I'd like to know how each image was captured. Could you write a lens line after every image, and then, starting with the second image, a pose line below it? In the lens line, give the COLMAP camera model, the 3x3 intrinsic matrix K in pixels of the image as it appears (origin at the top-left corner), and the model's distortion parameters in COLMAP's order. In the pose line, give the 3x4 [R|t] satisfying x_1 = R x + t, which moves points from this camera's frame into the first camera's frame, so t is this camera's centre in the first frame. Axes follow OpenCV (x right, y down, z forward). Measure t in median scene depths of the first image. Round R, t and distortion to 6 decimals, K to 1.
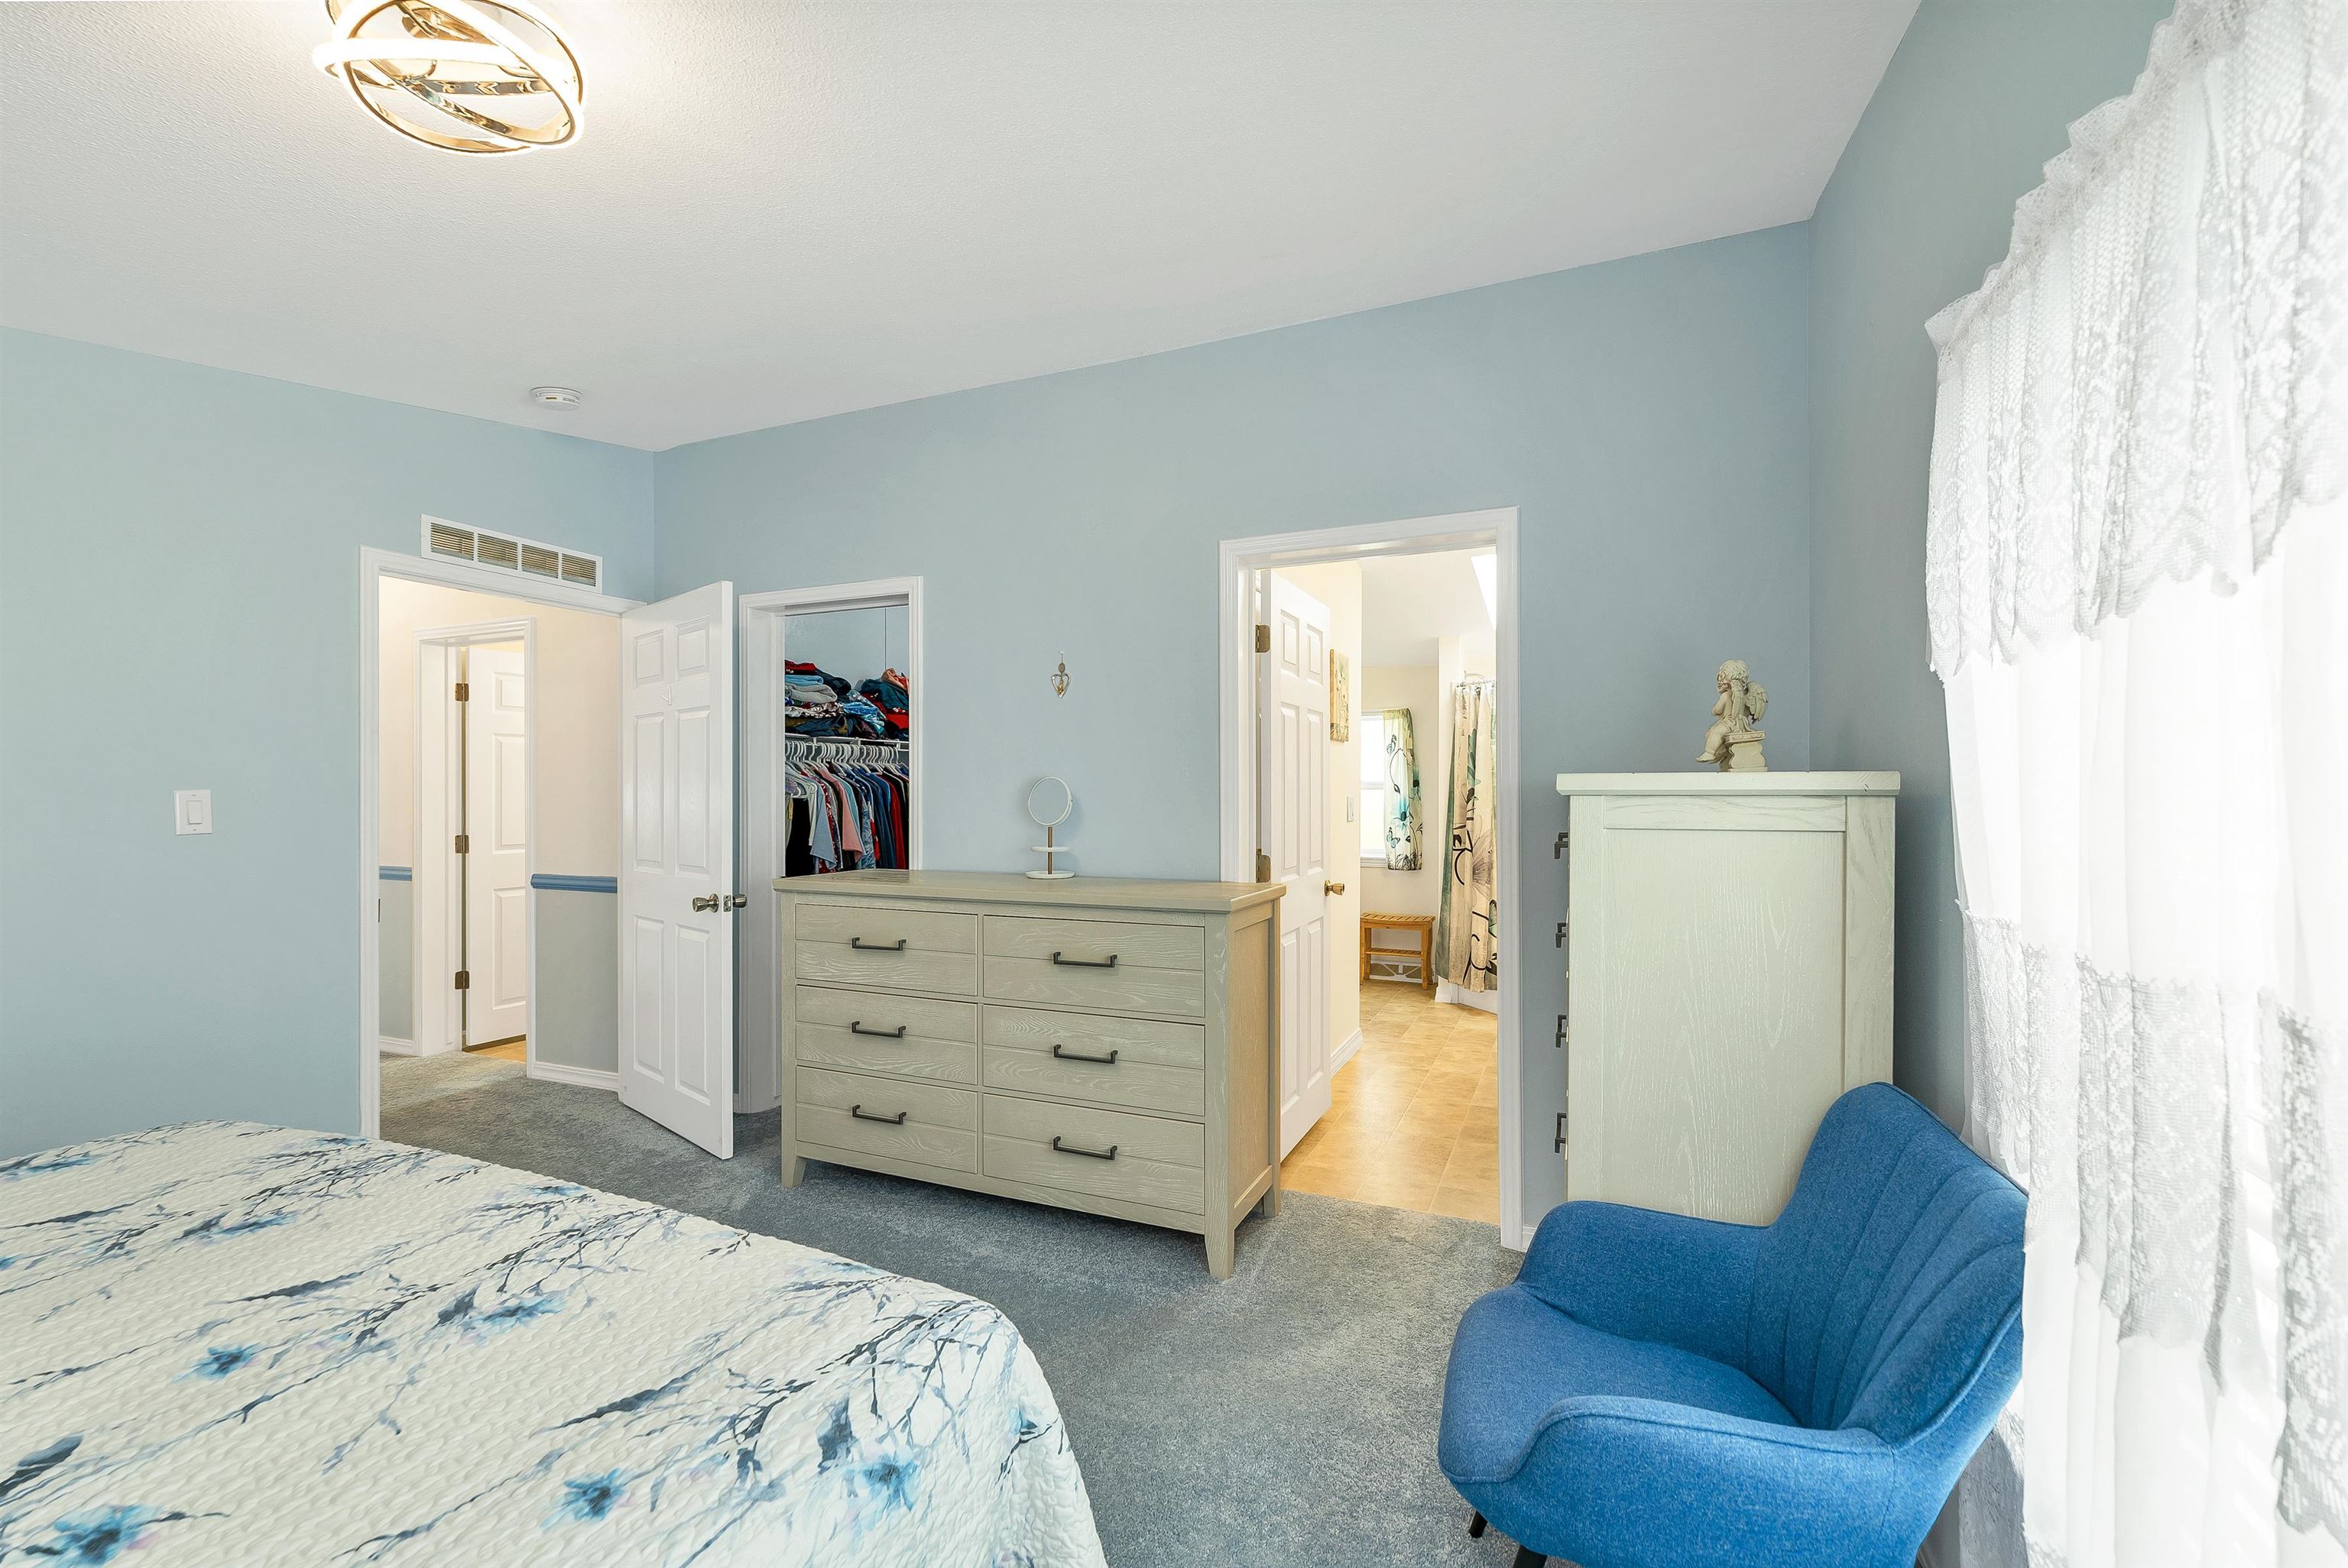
lens RADIAL K [[974.2, 0, 1172.2], [0, 974.2, 803.7], [0, 0, 1]] dist [0.002278, -0.001272]
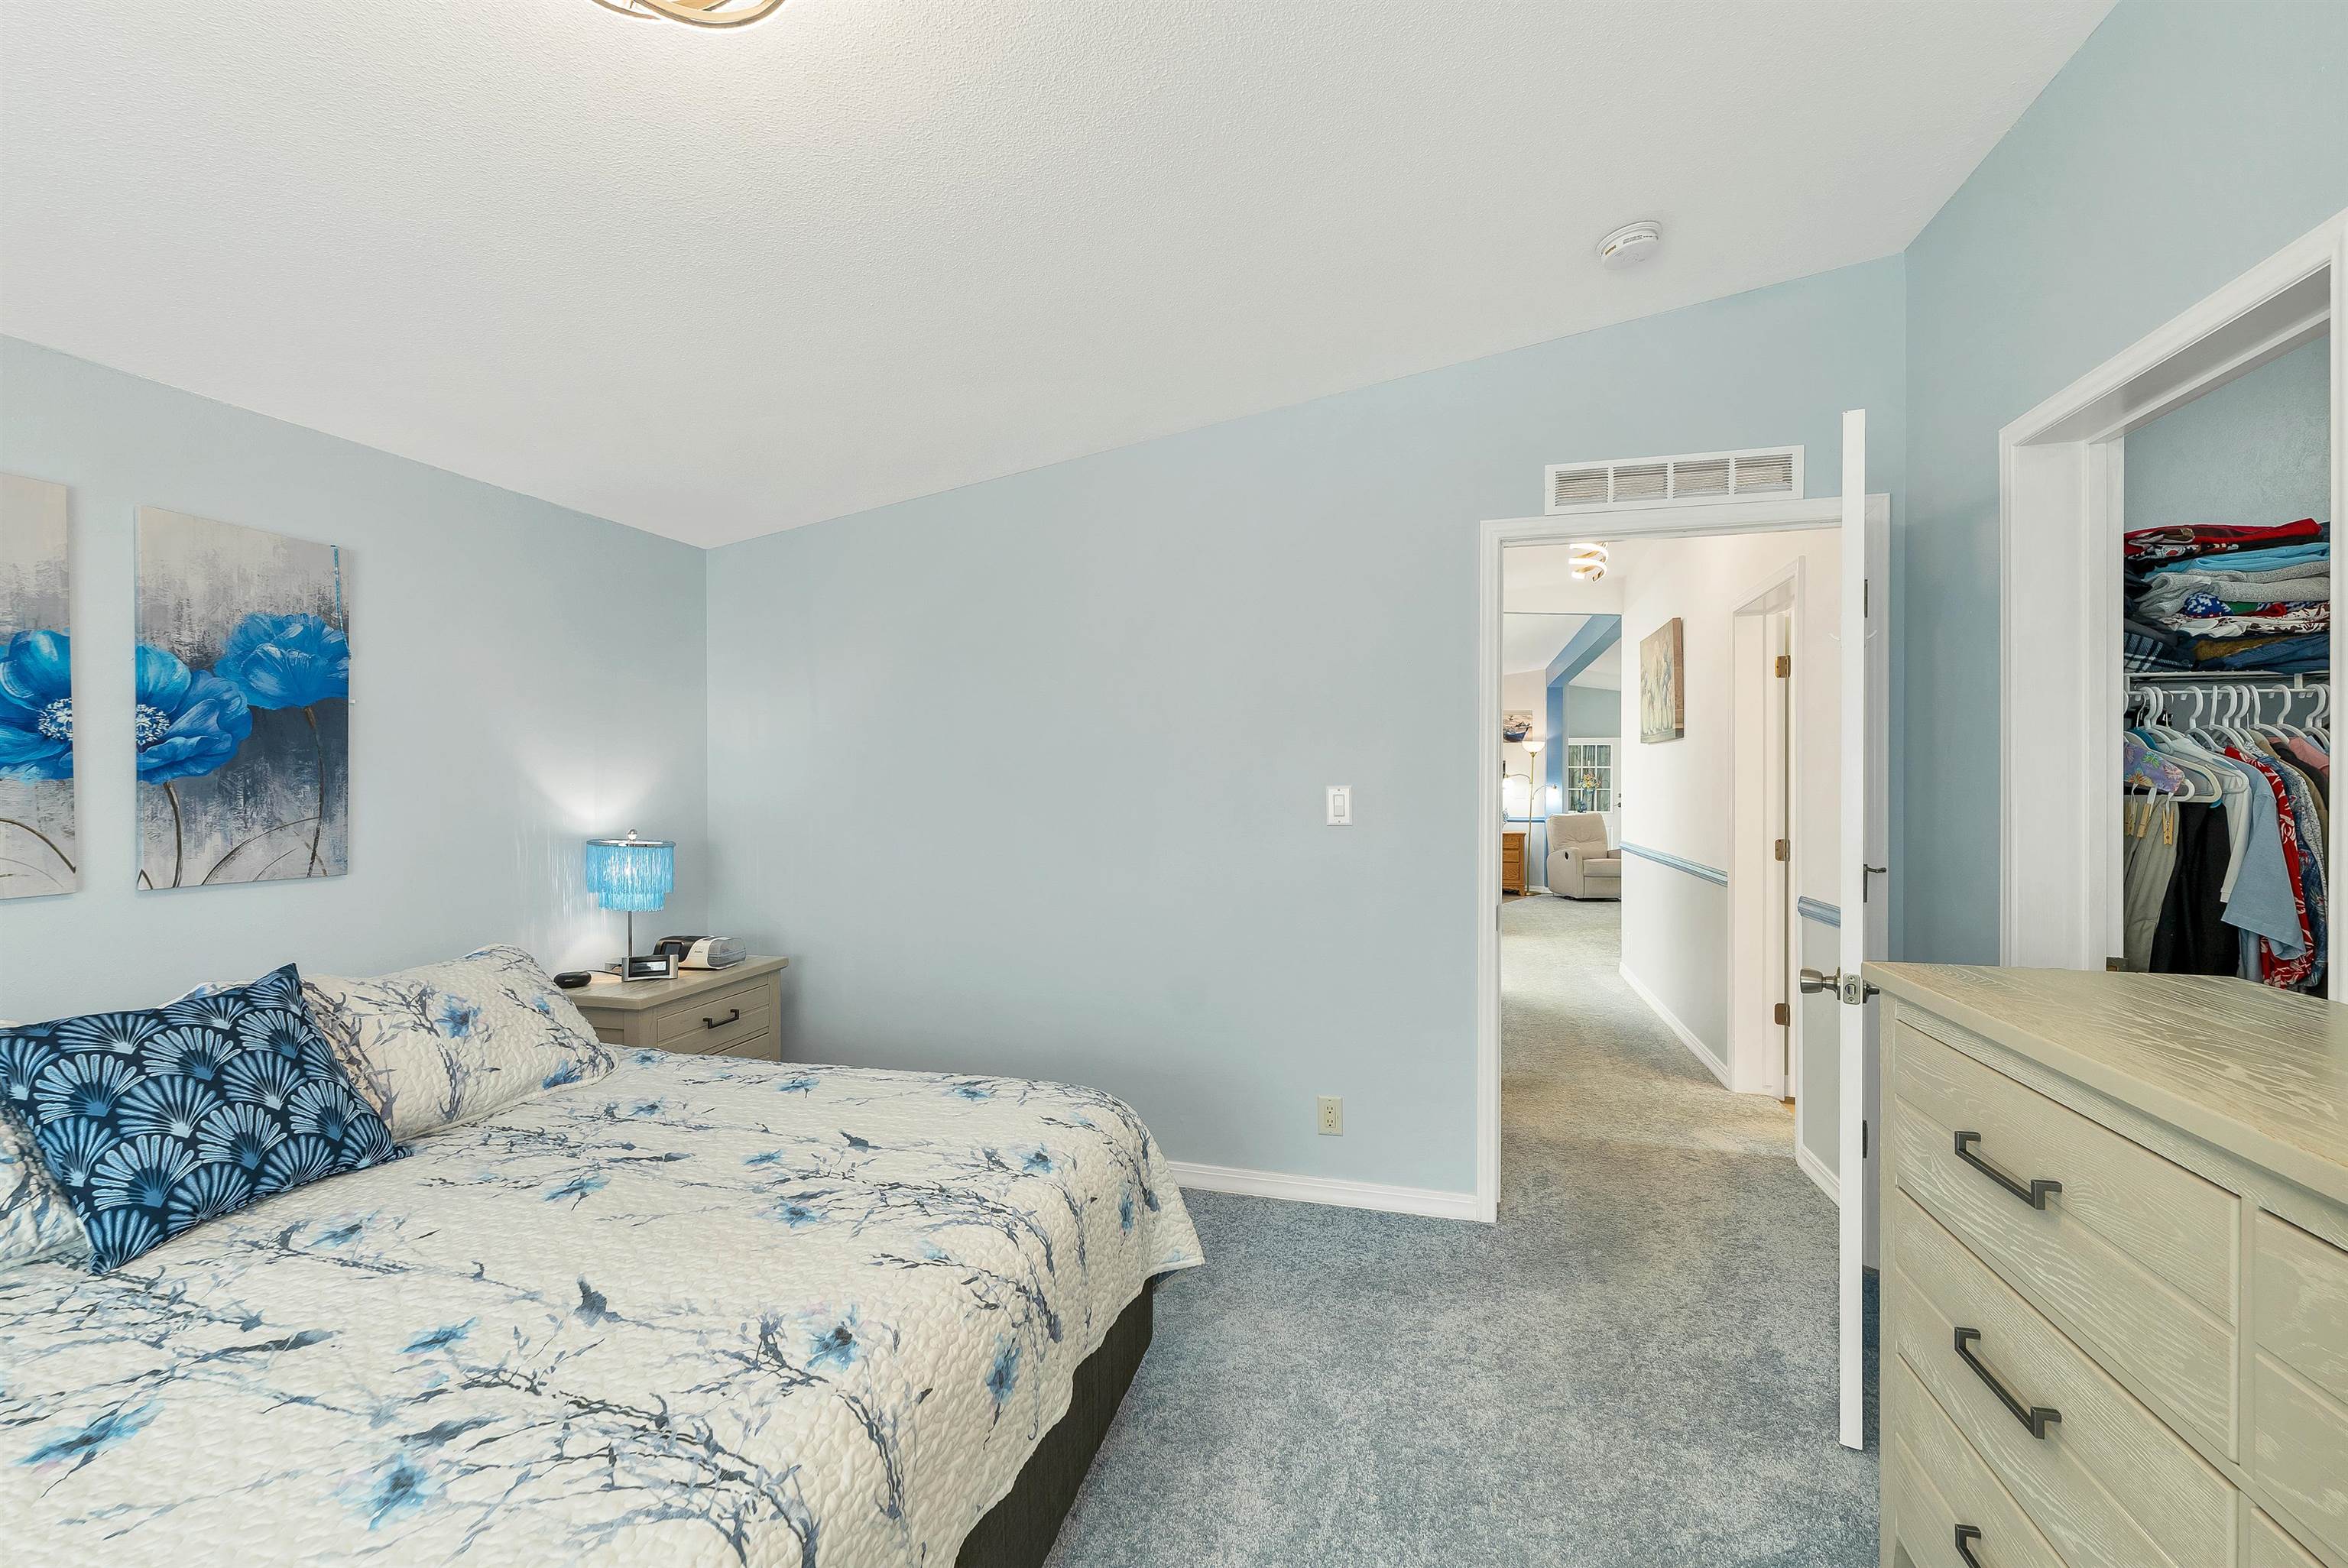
lens RADIAL K [[974.2, 0, 1148.8], [0, 974.2, 787.9], [0, 0, 1]] dist [0.002278, -0.001272]
pose [[0.108605, 0.007385, -0.994058, 0.062517], [-0.013989, 0.999885, 0.005900, -0.015310], [0.993987, 0.013266, 0.108696, 0.673063]]
